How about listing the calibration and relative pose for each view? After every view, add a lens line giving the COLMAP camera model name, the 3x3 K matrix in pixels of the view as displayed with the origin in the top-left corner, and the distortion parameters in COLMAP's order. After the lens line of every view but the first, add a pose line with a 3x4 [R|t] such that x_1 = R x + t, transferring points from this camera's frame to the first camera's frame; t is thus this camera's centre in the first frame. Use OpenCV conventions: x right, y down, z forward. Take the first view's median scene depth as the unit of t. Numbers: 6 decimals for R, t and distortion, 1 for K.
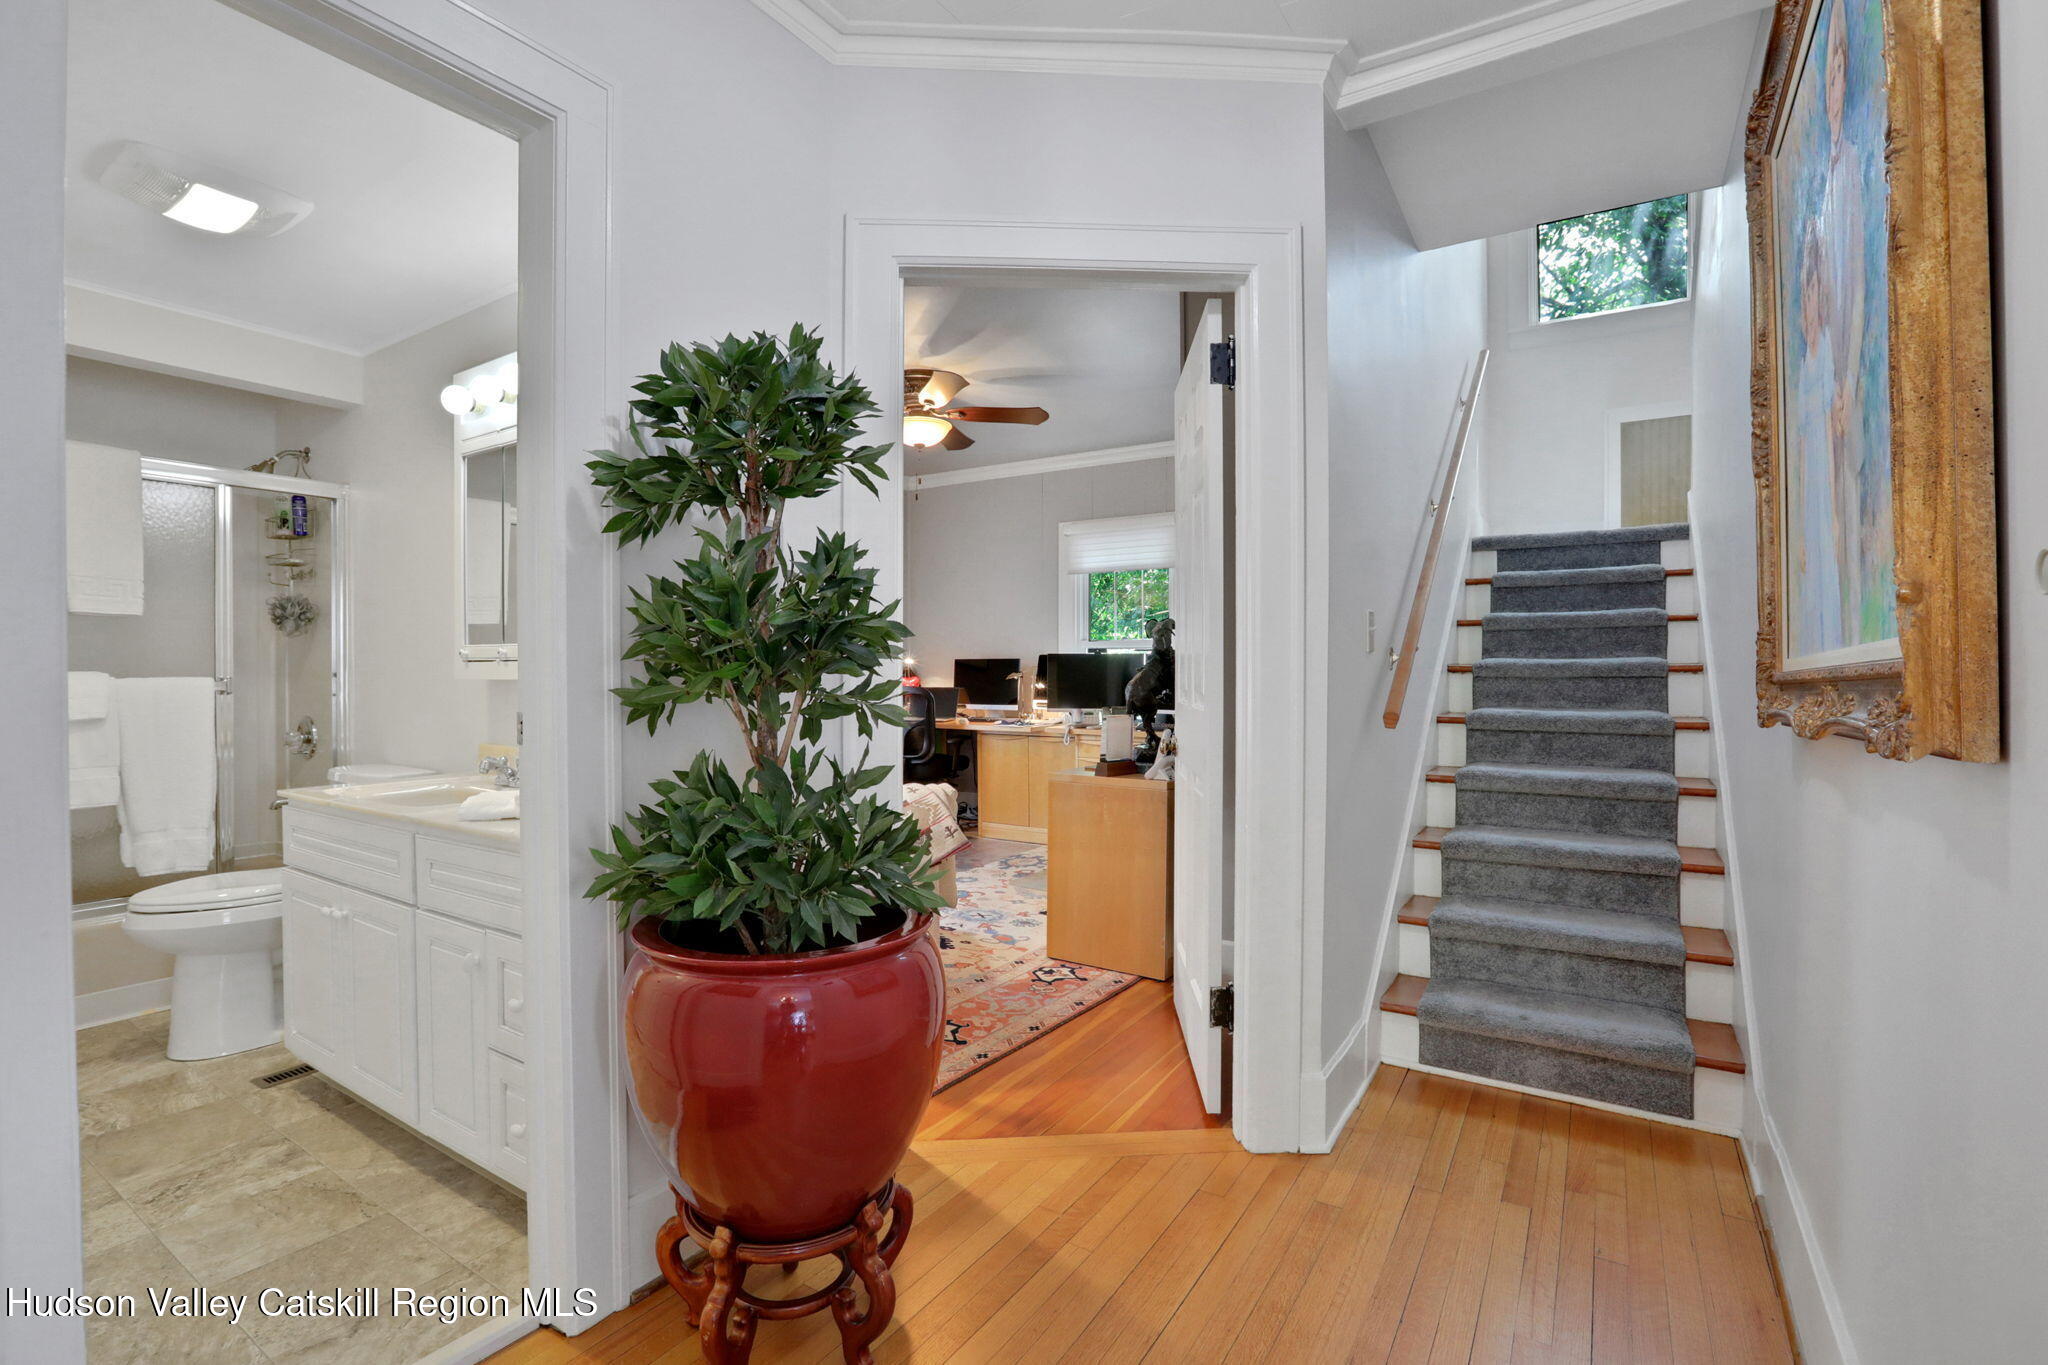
lens RADIAL K [[948.7, 0, 1016.5], [0, 948.7, 674.4], [0, 0, 1]] dist [-0.004267, -0.001365]
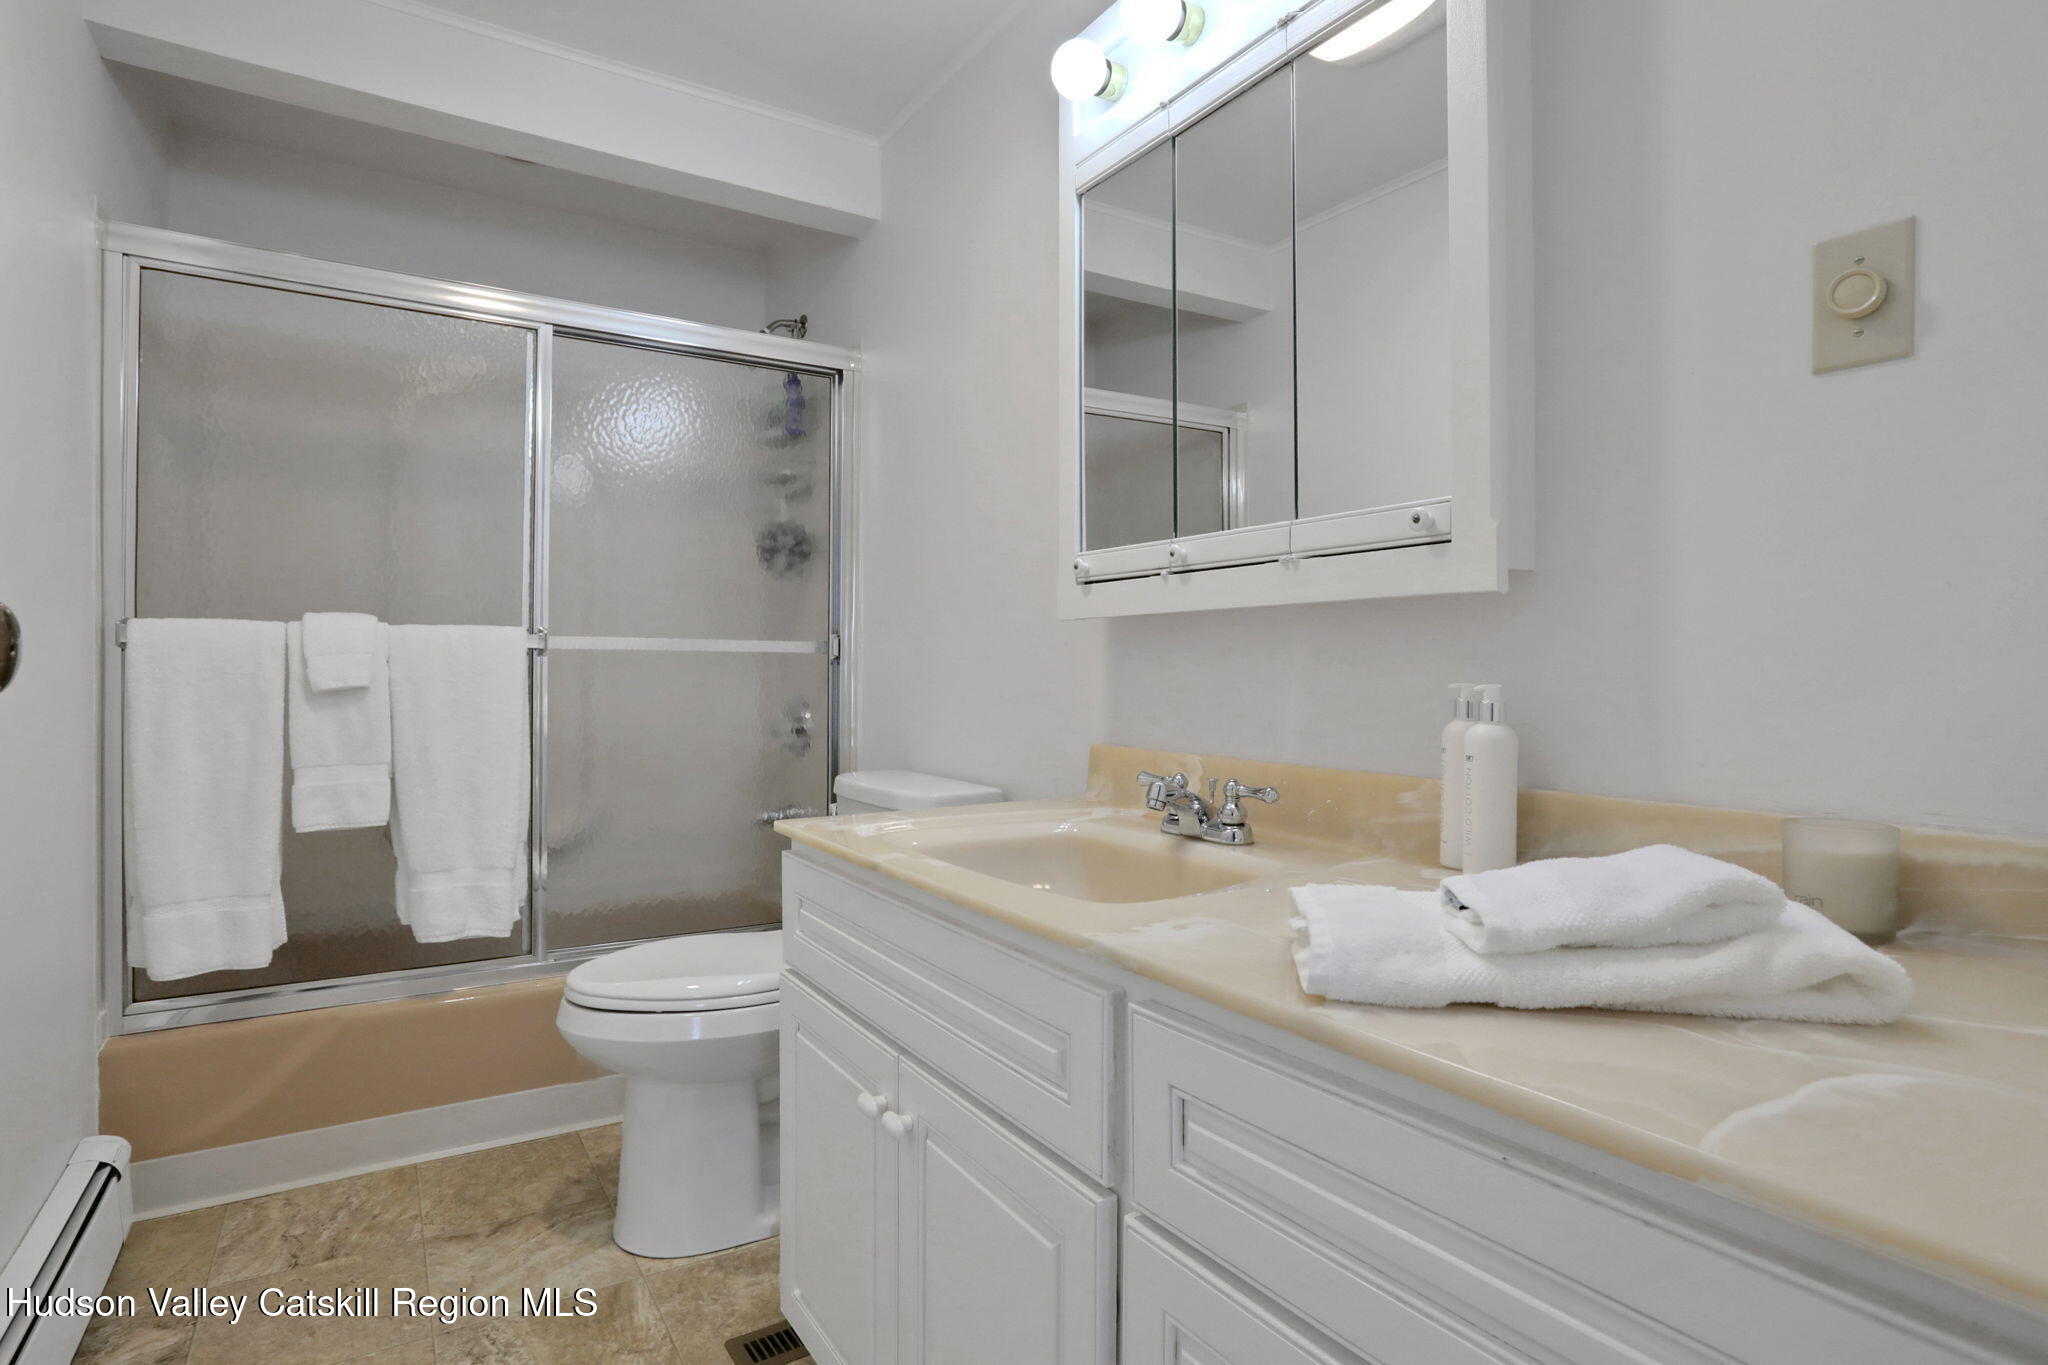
lens RADIAL K [[948.7, 0, 1024.4], [0, 948.7, 682.4], [0, 0, 1]] dist [-0.004267, -0.001365]
pose [[0.929031, 0.013284, -0.369762, -0.419656], [-0.014647, 0.999892, -0.000879, 0.041078], [0.369711, 0.006232, 0.929126, 0.512329]]
